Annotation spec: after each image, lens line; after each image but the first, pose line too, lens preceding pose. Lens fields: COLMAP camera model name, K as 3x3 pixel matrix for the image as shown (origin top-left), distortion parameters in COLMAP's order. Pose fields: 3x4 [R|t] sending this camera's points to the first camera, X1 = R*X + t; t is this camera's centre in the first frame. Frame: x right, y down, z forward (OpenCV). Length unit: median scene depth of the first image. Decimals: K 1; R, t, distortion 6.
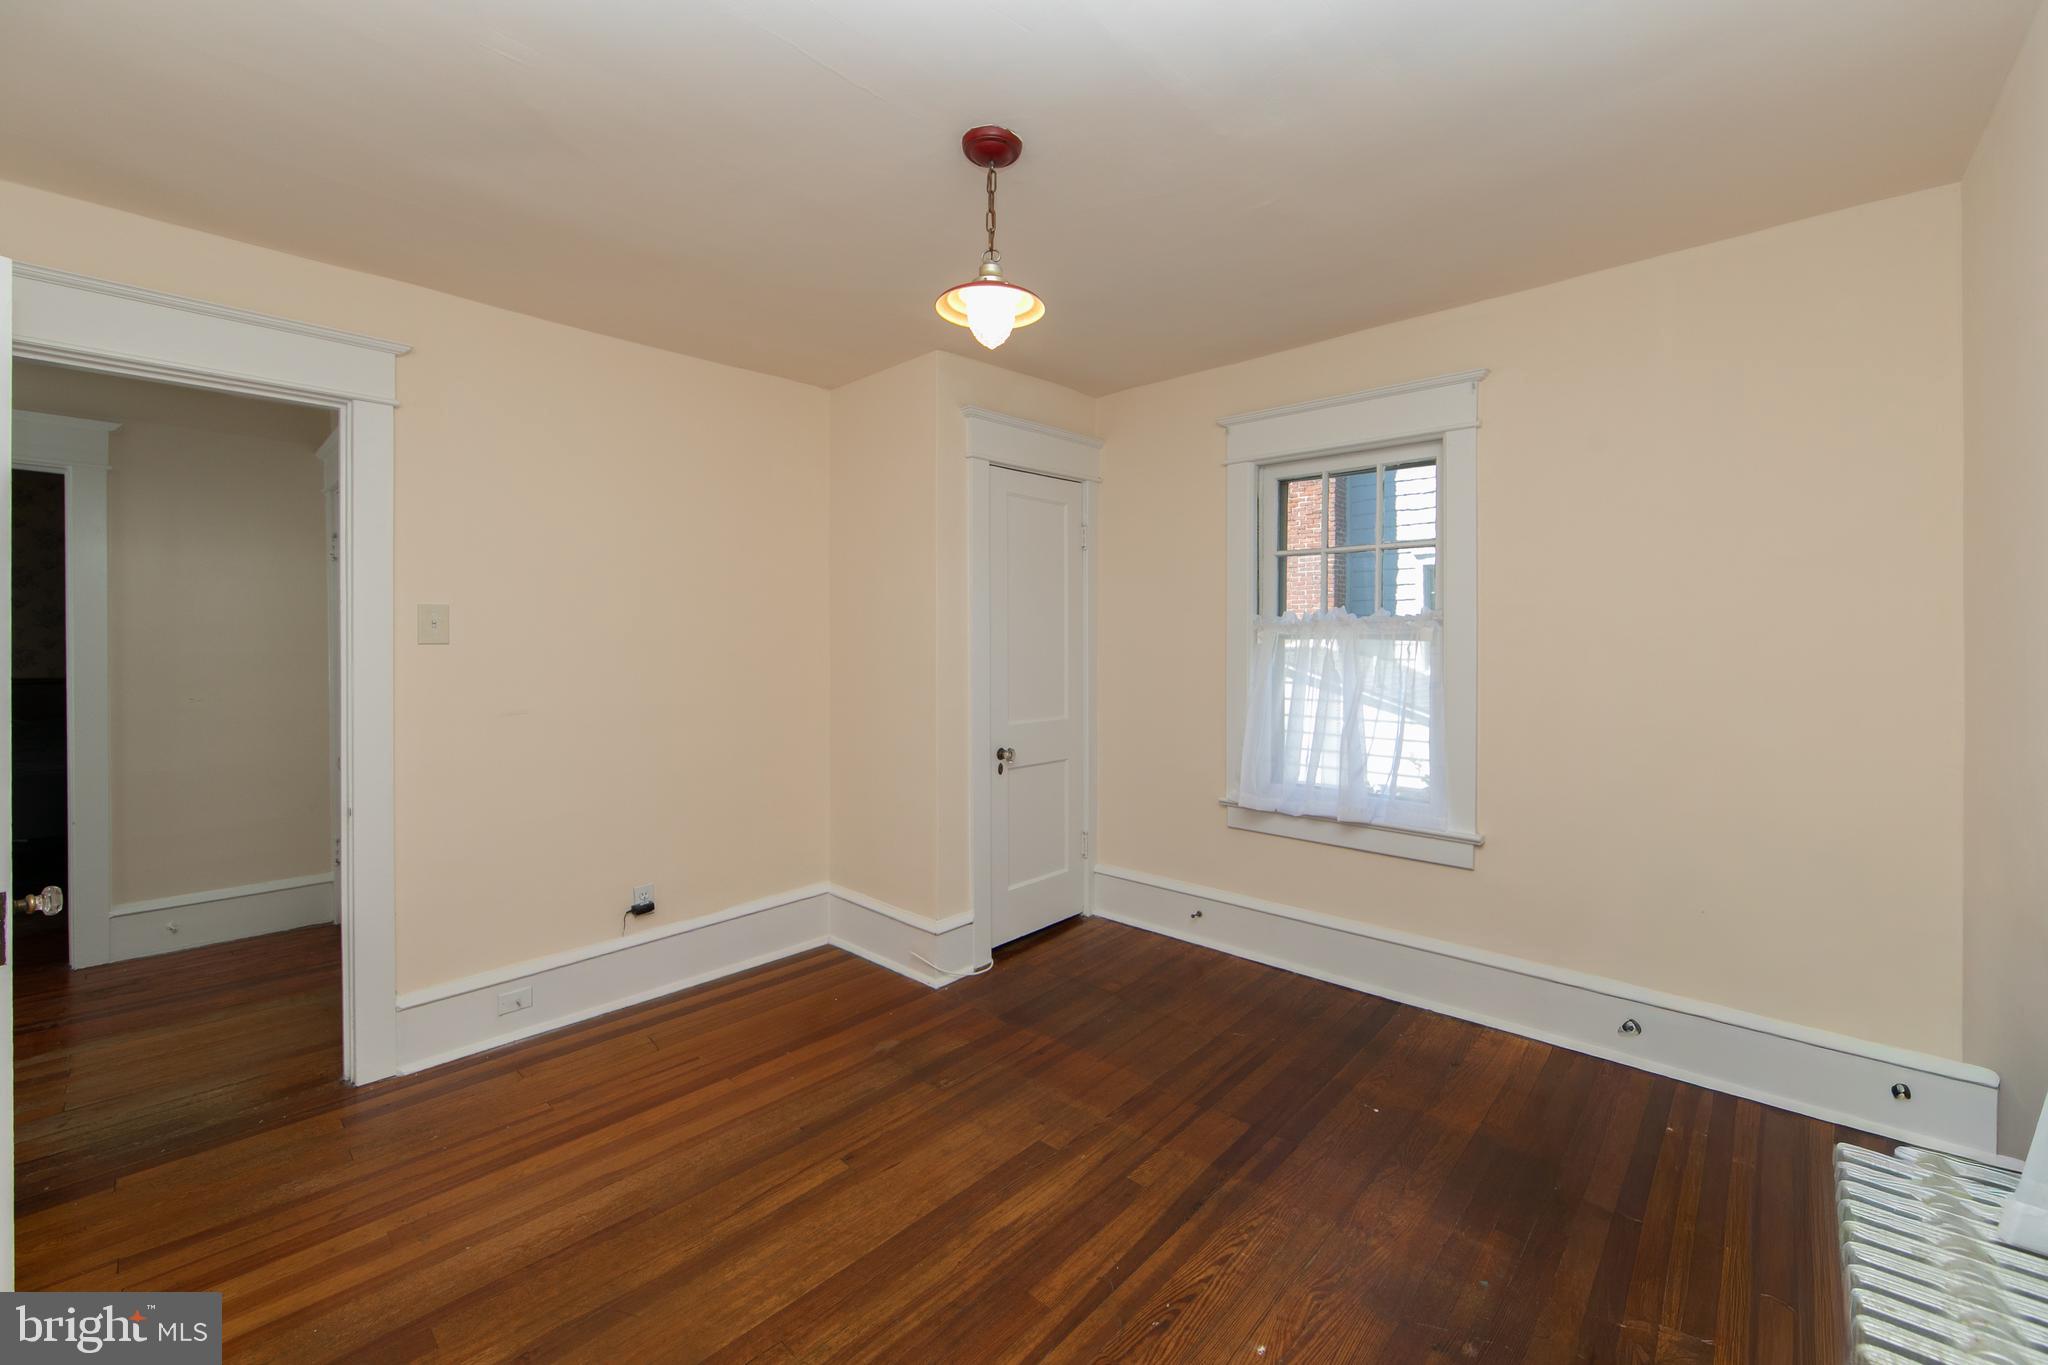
lens RADIAL K [[819.5, 0, 1021.6], [0, 819.5, 683.7], [0, 0, 1]] dist [-0.000761, -0.000179]
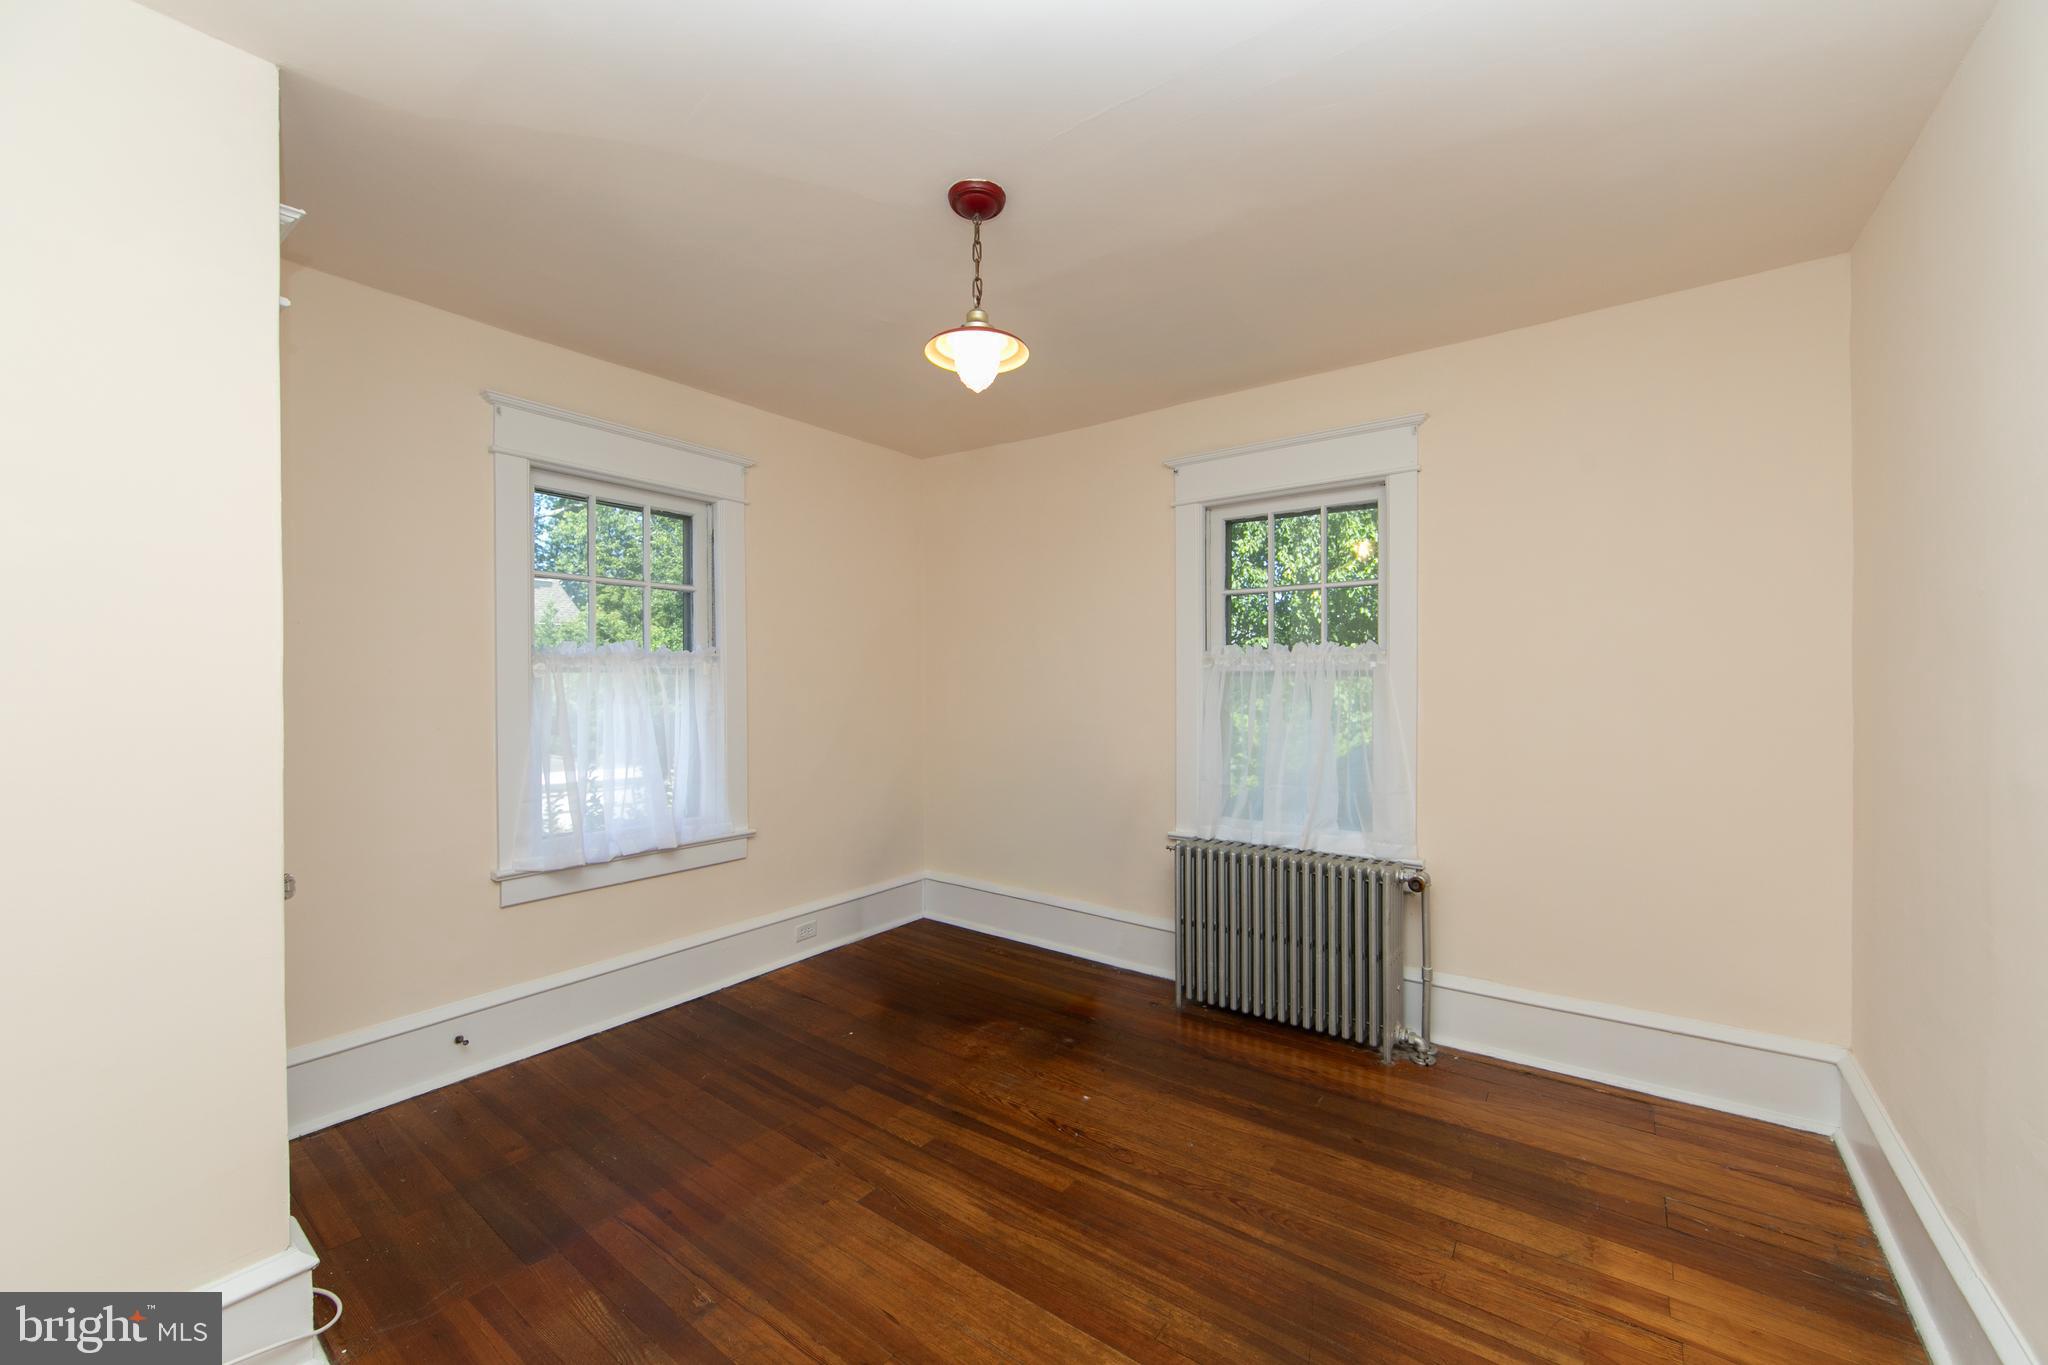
lens RADIAL K [[819.5, 0, 1021.6], [0, 819.5, 683.7], [0, 0, 1]] dist [-0.000761, -0.000179]
pose [[-0.115396, -0.009011, 0.993279, -0.976024], [0.059486, 0.998101, 0.015966, -0.043631], [-0.991537, 0.060928, -0.114641, 0.926538]]
